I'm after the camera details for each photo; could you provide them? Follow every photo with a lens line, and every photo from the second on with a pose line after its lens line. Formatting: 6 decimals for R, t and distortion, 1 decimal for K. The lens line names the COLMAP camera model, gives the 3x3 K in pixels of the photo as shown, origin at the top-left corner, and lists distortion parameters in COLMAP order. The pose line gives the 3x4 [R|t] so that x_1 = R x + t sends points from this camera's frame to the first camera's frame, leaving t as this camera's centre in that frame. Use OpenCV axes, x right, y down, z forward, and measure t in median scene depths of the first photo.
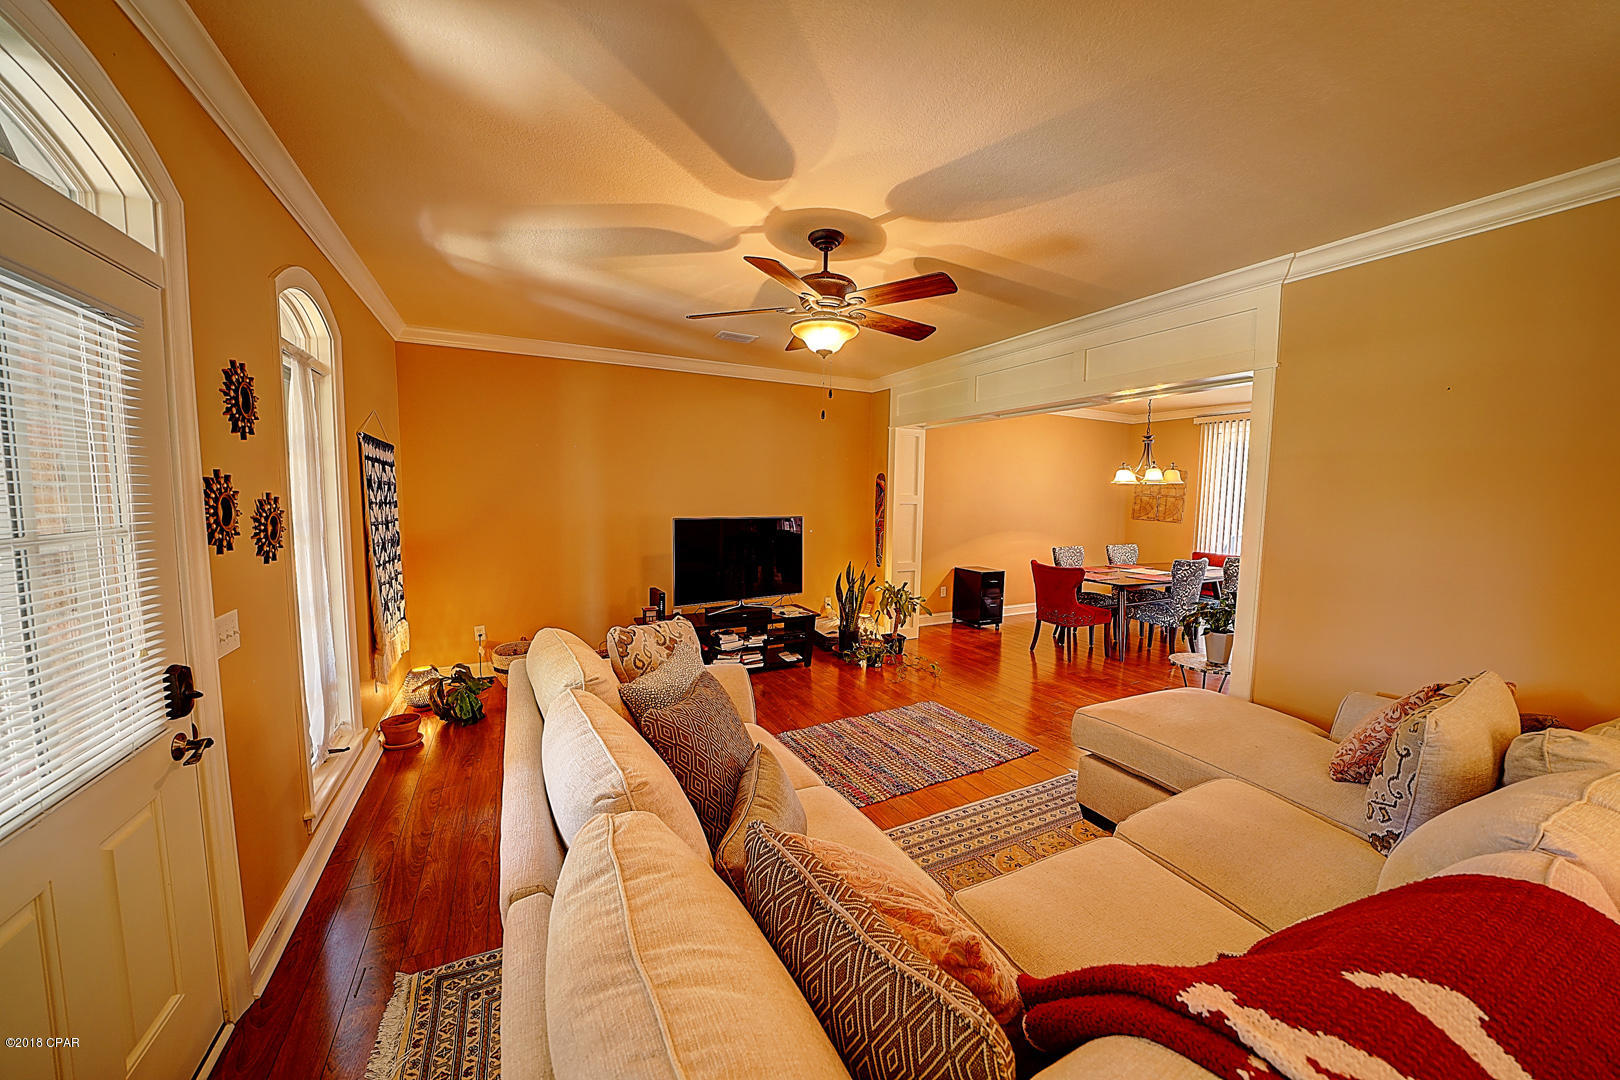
lens RADIAL K [[560.8, 0, 811.8], [0, 560.8, 538.5], [0, 0, 1]] dist [-0.023084, -0.000028]
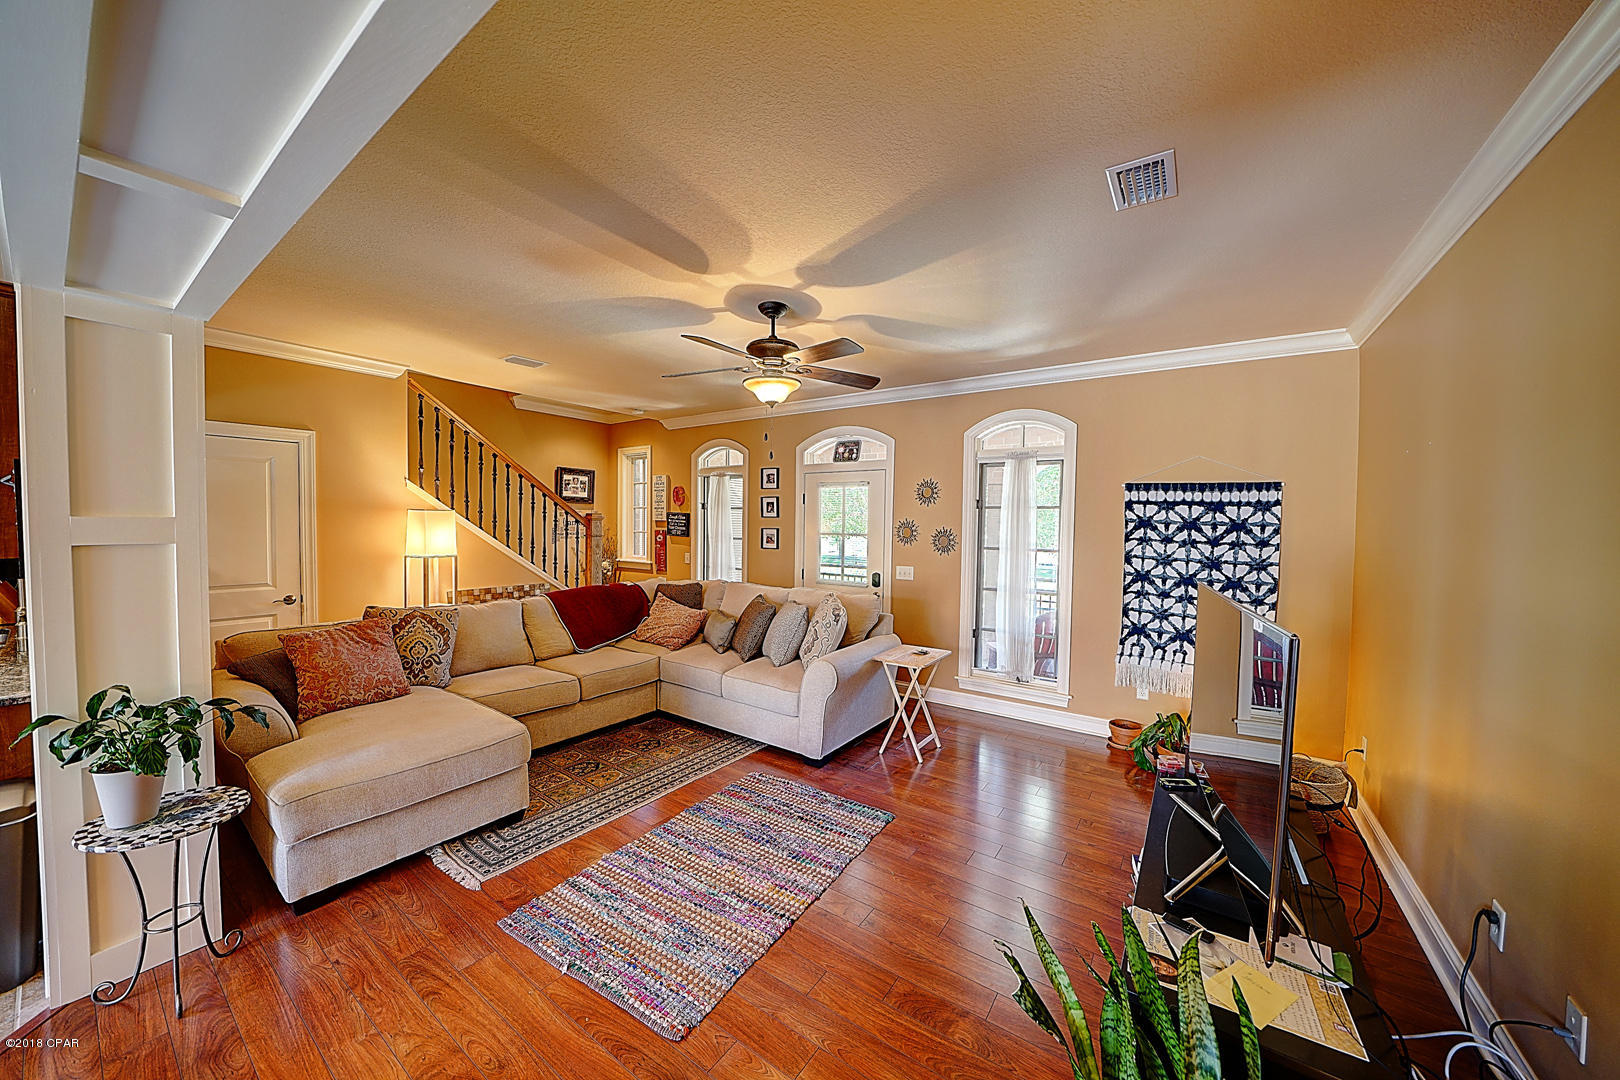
lens RADIAL K [[560.8, 0, 809.9], [0, 560.8, 541.9], [0, 0, 1]] dist [-0.023084, -0.000028]
pose [[-0.886289, -0.010085, -0.463024, 0.450654], [-0.063450, 0.992980, 0.099823, -0.150097], [0.458767, 0.117851, -0.880707, 1.920956]]
